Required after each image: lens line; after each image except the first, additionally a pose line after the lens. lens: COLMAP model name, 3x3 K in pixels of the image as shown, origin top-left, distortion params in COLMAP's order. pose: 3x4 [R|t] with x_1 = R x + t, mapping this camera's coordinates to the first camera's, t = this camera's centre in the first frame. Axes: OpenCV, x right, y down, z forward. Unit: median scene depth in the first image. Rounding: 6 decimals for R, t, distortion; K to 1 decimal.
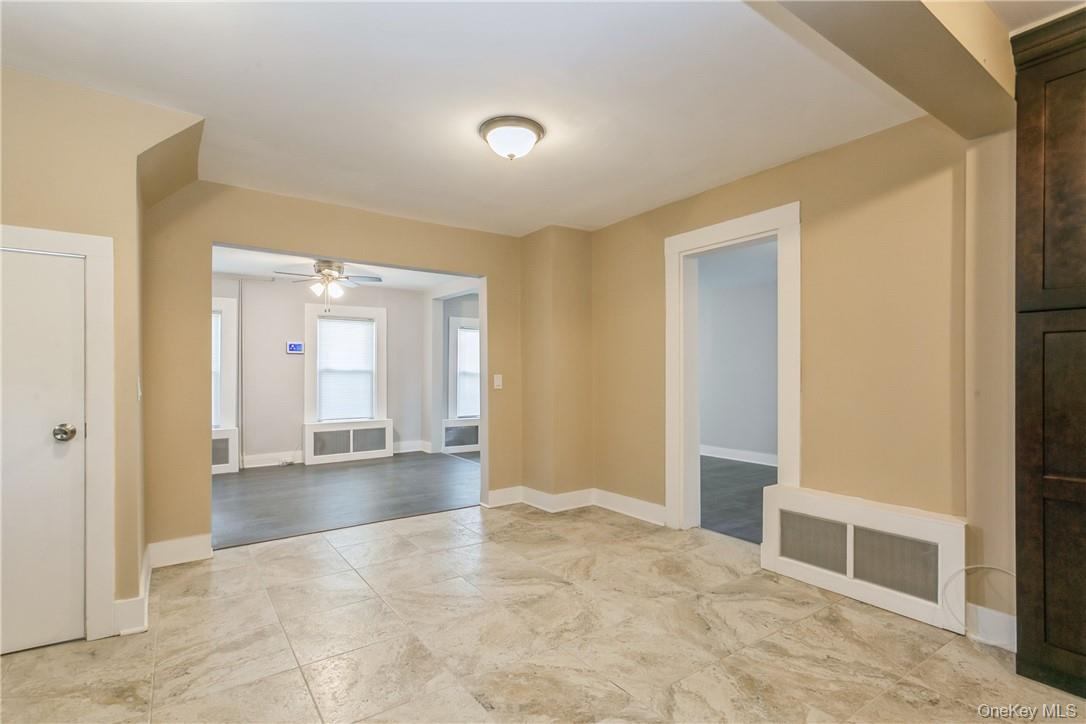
lens RADIAL K [[519.1, 0, 544.4], [0, 519.1, 379.6], [0, 0, 1]] dist [0.004446, 0.000635]
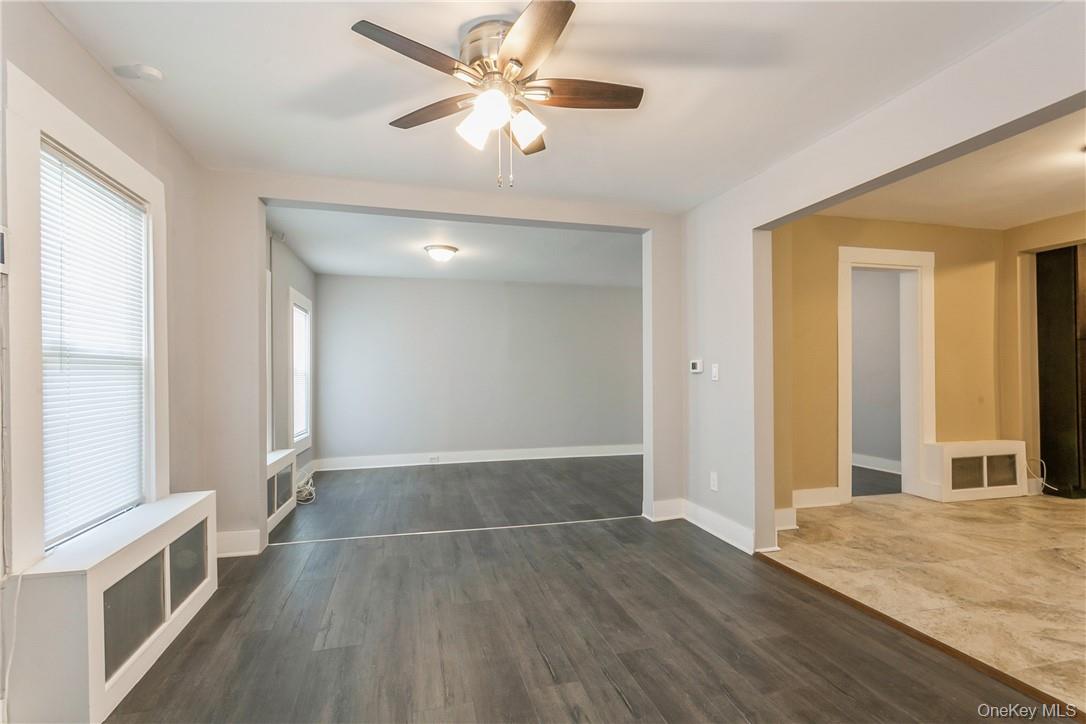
lens RADIAL K [[517.1, 0, 539.7], [0, 517.1, 376.4], [0, 0, 1]] dist [0.003262, 0.000981]
pose [[0.360563, -0.004654, 0.932723, -1.376009], [0.016597, 0.999861, -0.001427, -0.000973], [-0.932587, 0.015994, 0.360591, 1.593030]]
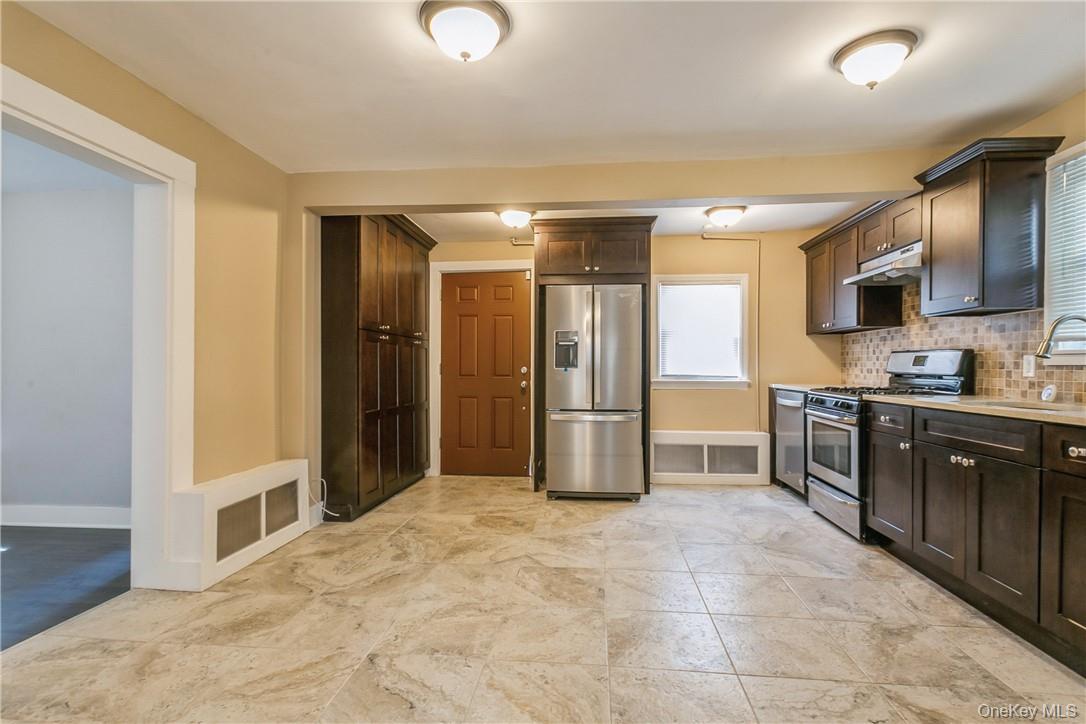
lens RADIAL K [[523.8, 0, 543.0], [0, 523.8, 362.0], [0, 0, 1]] dist [0.014257, 0.000616]
pose [[-0.753799, 0.001854, 0.657102, -0.575382], [0.000965, 0.999998, -0.001714, -0.001743], [-0.657104, -0.000658, -0.753799, 1.344347]]
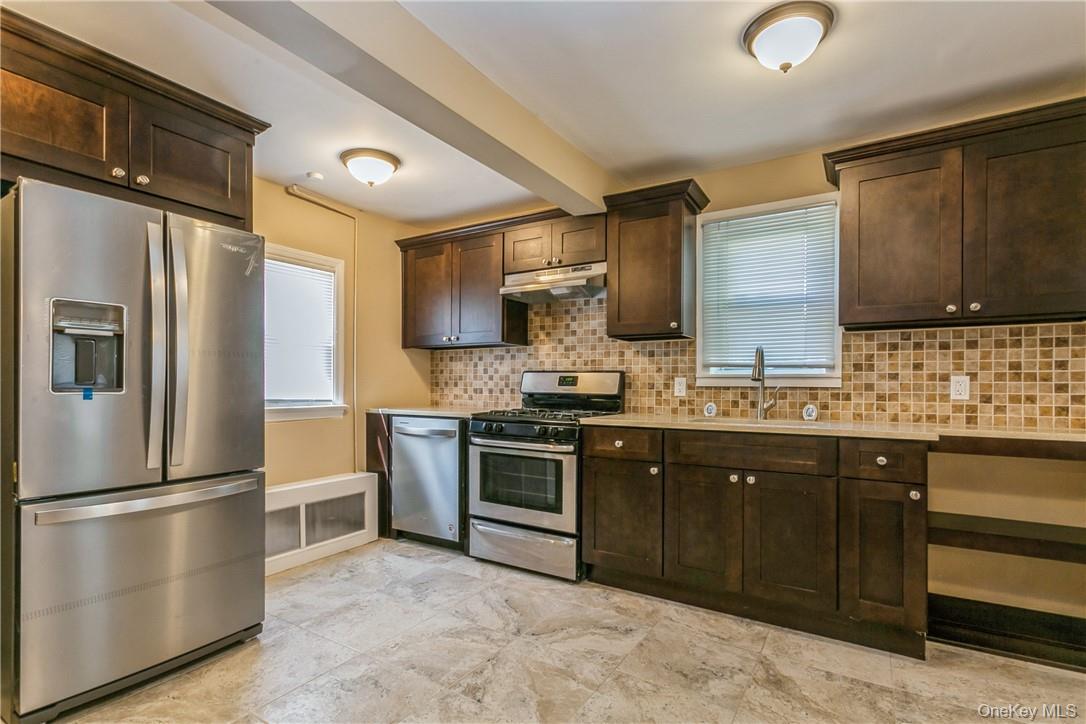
lens RADIAL K [[521.5, 0, 542.3], [0, 521.5, 384.3], [0, 0, 1]] dist [0.003068, 0.000204]
pose [[-0.923982, -0.005634, -0.382395, 0.089267], [-0.008247, 0.999952, 0.005195, -0.004211], [0.382348, 0.007954, -0.923984, 0.954926]]
